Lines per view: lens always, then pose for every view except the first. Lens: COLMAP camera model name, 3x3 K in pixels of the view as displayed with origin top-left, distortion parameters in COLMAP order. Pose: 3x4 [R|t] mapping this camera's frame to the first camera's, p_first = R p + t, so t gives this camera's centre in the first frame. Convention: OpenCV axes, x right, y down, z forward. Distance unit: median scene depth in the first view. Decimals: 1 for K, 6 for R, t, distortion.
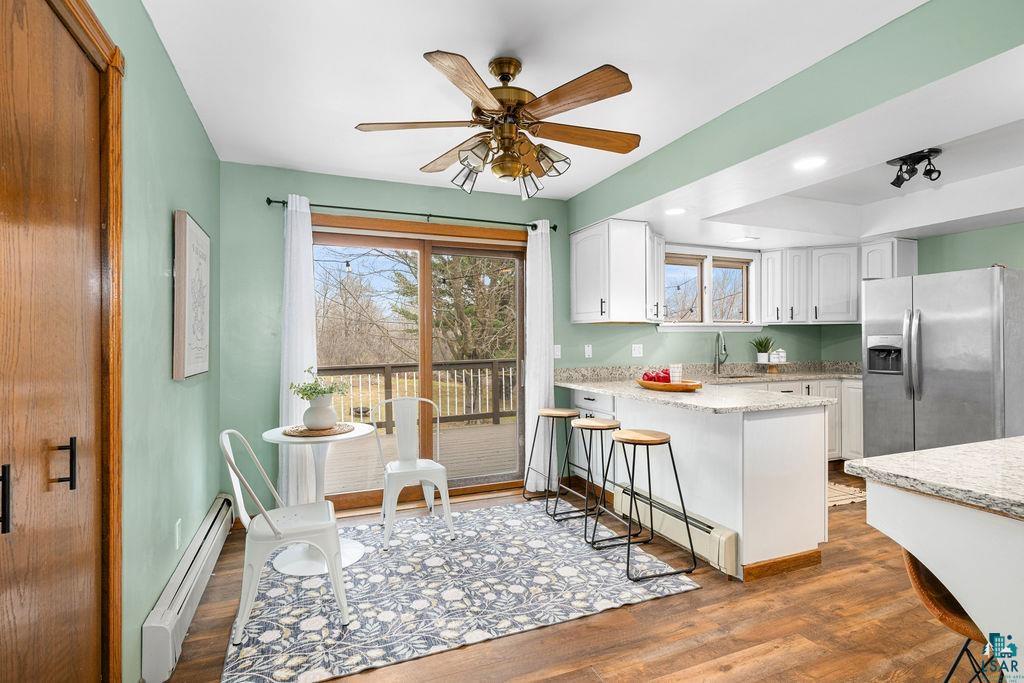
lens RADIAL K [[497.1, 0, 492.4], [0, 497.1, 336.1], [0, 0, 1]] dist [0.004946, 0.001532]
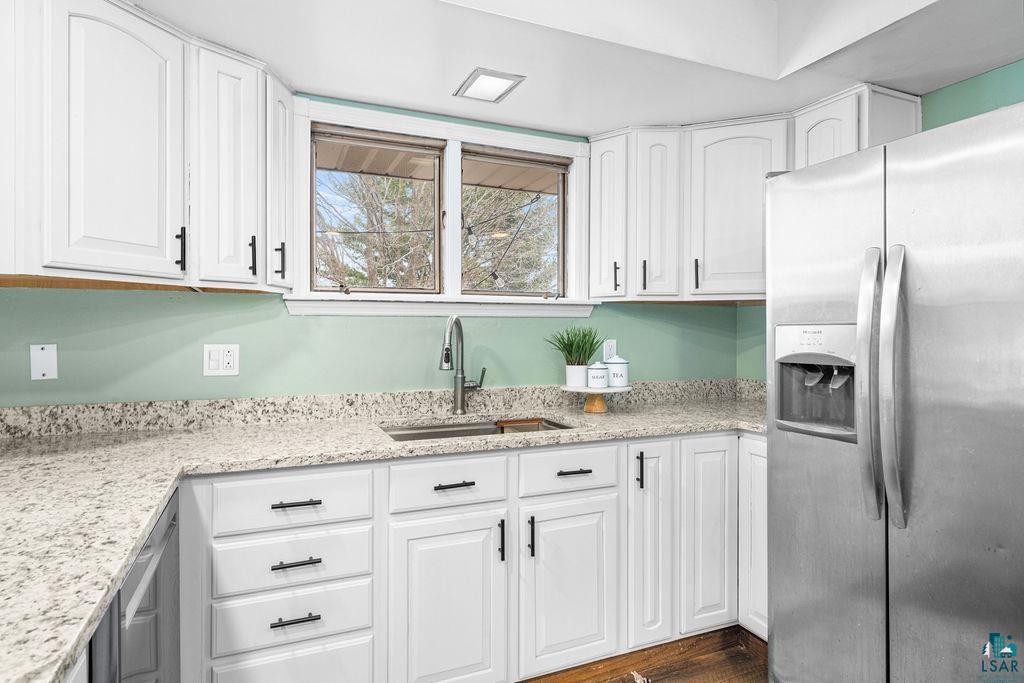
lens RADIAL K [[563.7, 0, 509.6], [0, 563.7, 331.1], [0, 0, 1]] dist [0.005834, 0.000320]
pose [[0.999743, 0.008140, 0.021167, 0.520849], [-0.008225, 0.999958, 0.003918, 0.002146], [-0.021134, -0.004092, 0.999768, 0.557855]]
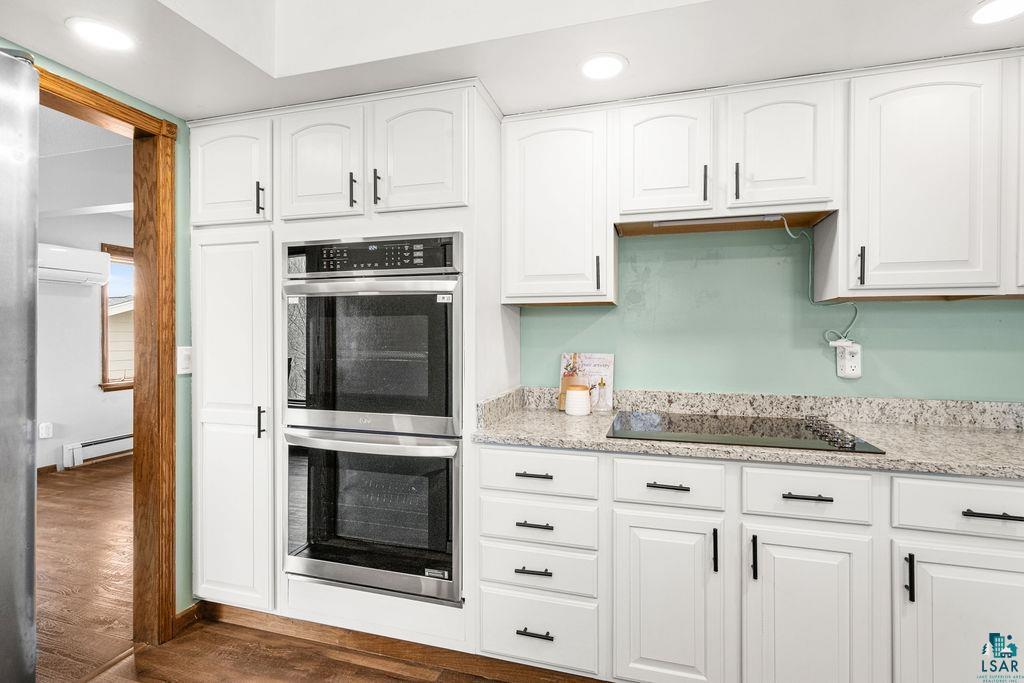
lens RADIAL K [[497.1, 0, 504.2], [0, 497.1, 333.1], [0, 0, 1]] dist [0.004946, 0.001532]
pose [[0.780768, 0.005939, -0.624793, 0.613644], [-0.005585, 0.999981, 0.002525, 0.002298], [0.624797, 0.001518, 0.780786, 0.596007]]
